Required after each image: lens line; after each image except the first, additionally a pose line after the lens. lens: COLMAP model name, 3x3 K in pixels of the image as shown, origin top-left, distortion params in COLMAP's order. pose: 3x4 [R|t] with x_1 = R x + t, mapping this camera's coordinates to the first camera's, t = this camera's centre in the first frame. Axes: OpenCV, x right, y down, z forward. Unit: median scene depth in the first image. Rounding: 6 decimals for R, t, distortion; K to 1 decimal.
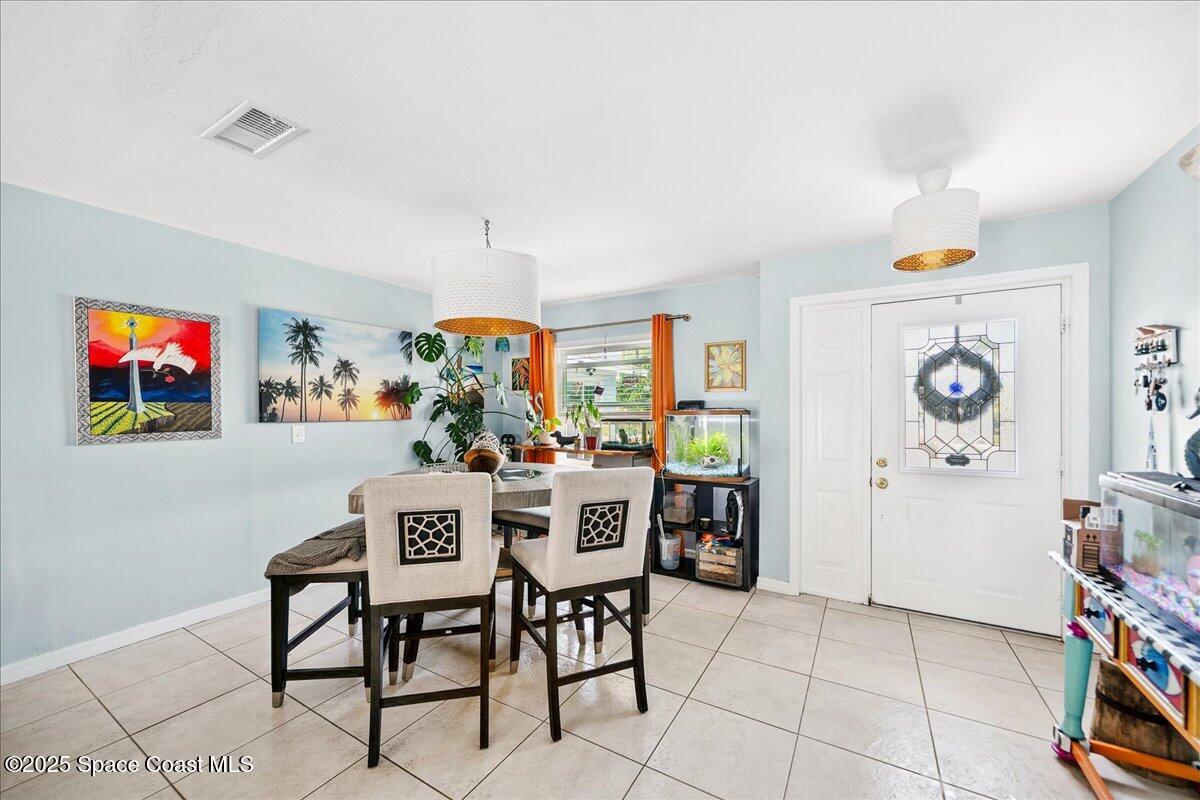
lens RADIAL K [[454.8, 0, 594.5], [0, 454.8, 396.3], [0, 0, 1]] dist [-0.001593, -0.000158]
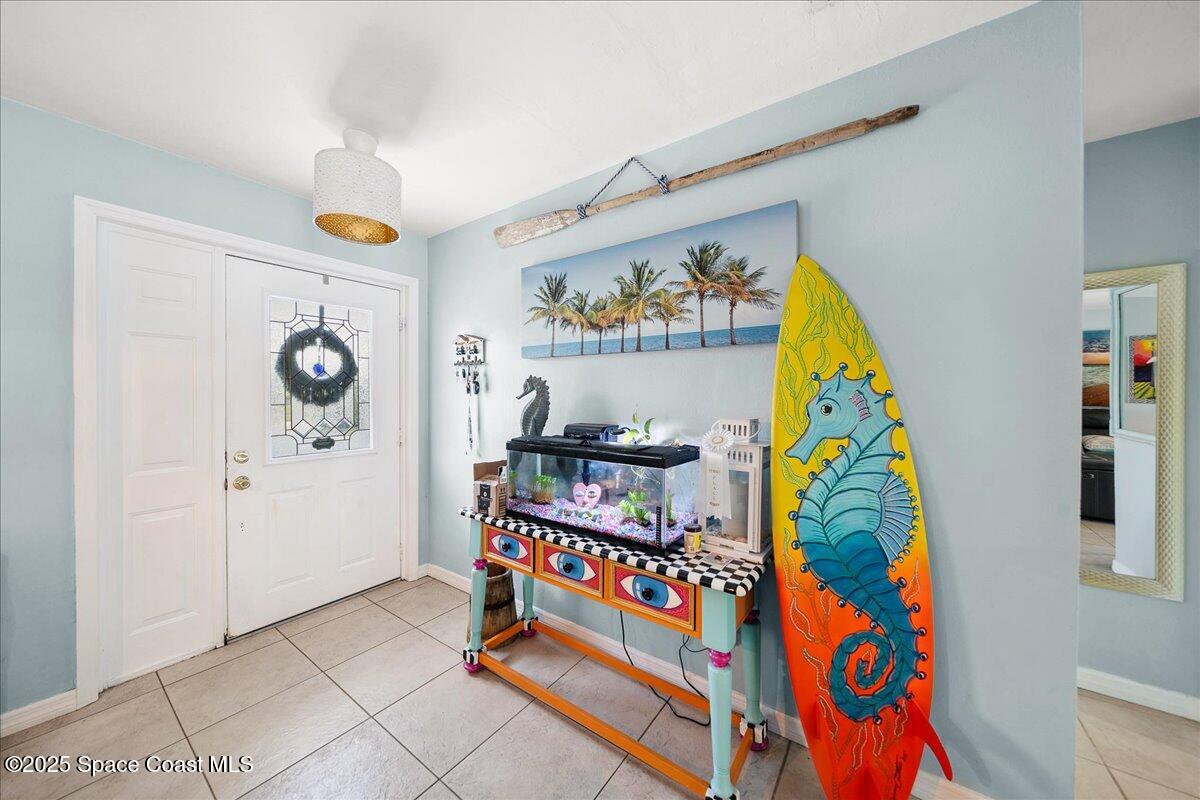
lens RADIAL K [[415.7, 0, 599.0], [0, 415.7, 396.1], [0, 0, 1]] dist [-0.006289, -0.000035]
pose [[0.074458, 0.000006, 0.997224, -0.046005], [-0.038182, 0.999267, 0.002845, 0.014162], [-0.996493, -0.038288, 0.074404, 0.347057]]
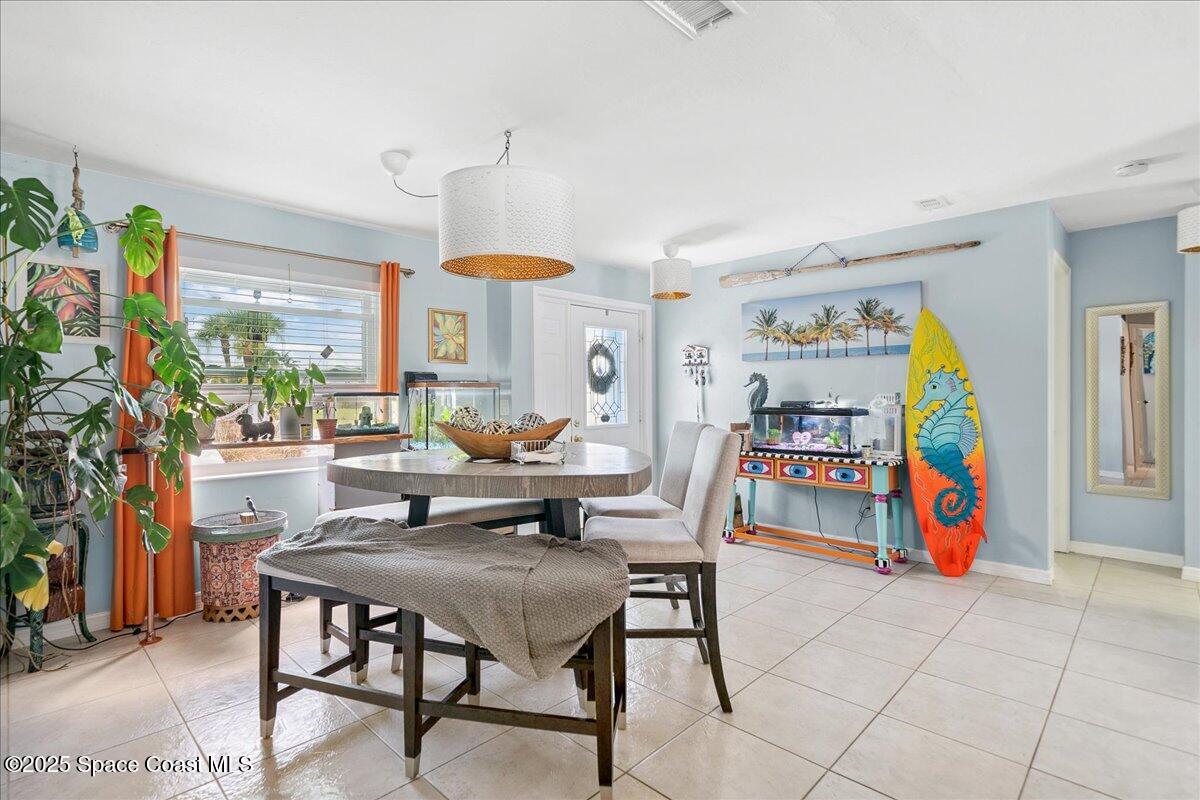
lens RADIAL K [[580.0, 0, 600.0], [0, 580.0, 400.0], [0, 0, 1]] dist [0.000822, 0.000156]
pose [[0.221183, -0.008548, 0.975195, -1.106049], [-0.025836, 0.999559, 0.014622, 0.052702], [-0.974890, -0.028429, 0.220865, 0.599114]]
